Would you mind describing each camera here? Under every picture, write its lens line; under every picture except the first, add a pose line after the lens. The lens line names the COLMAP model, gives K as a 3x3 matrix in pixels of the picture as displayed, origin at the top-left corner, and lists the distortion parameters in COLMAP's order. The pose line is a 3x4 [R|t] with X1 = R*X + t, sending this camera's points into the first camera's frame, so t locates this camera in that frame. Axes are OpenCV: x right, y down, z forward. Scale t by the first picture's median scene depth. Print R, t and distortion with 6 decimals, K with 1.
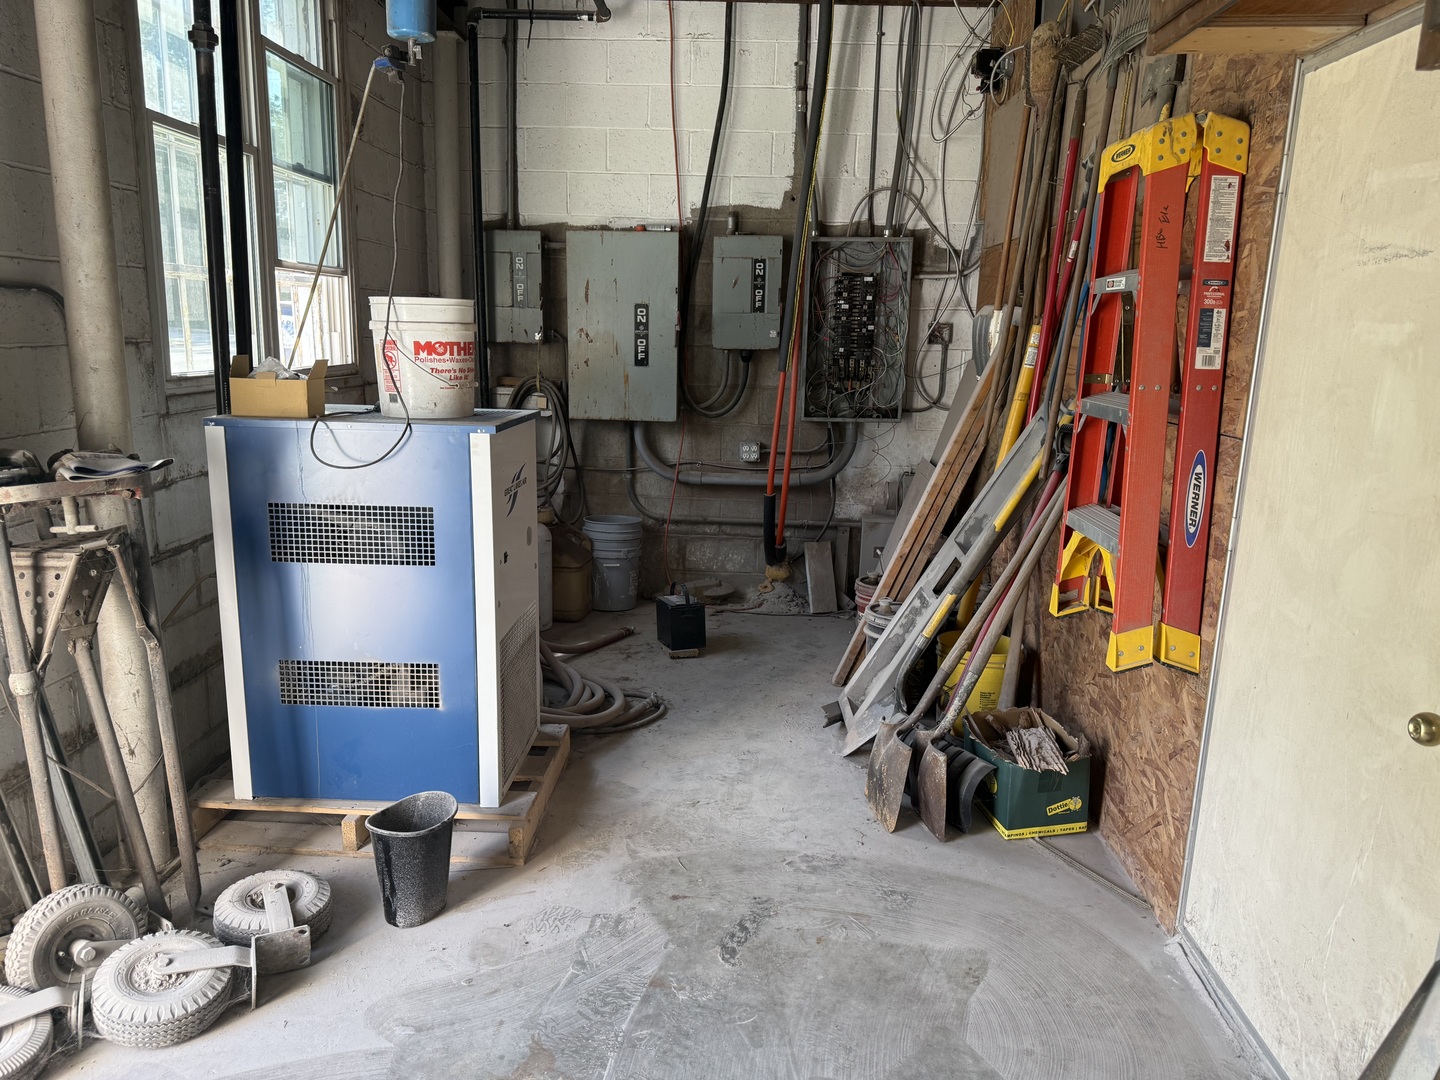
lens RADIAL K [[1030.9, 0, 715.0], [0, 1030.9, 550.0], [0, 0, 1]] dist [0.109422, -0.160232]
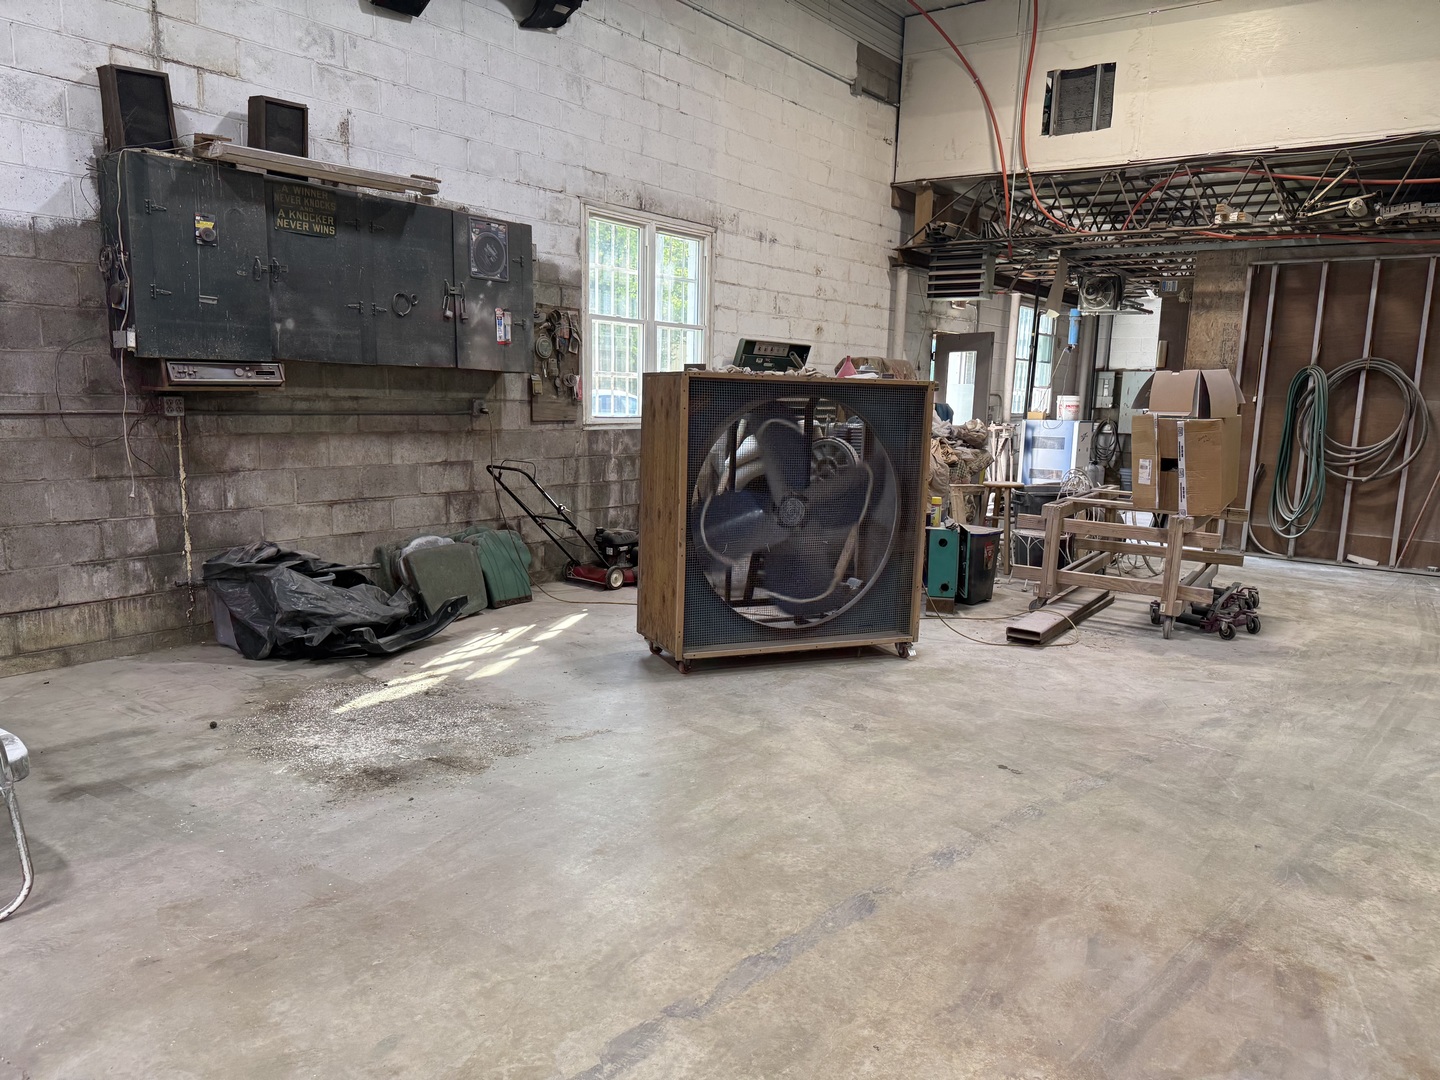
lens RADIAL K [[1030.9, 0, 715.0], [0, 1030.9, 550.0], [0, 0, 1]] dist [0.109422, -0.160232]
pose [[0.819638, 0.085544, -0.566459, 0.644788], [-0.129446, 0.990871, -0.037665, 0.472043], [0.558065, 0.104198, 0.823229, -2.093853]]
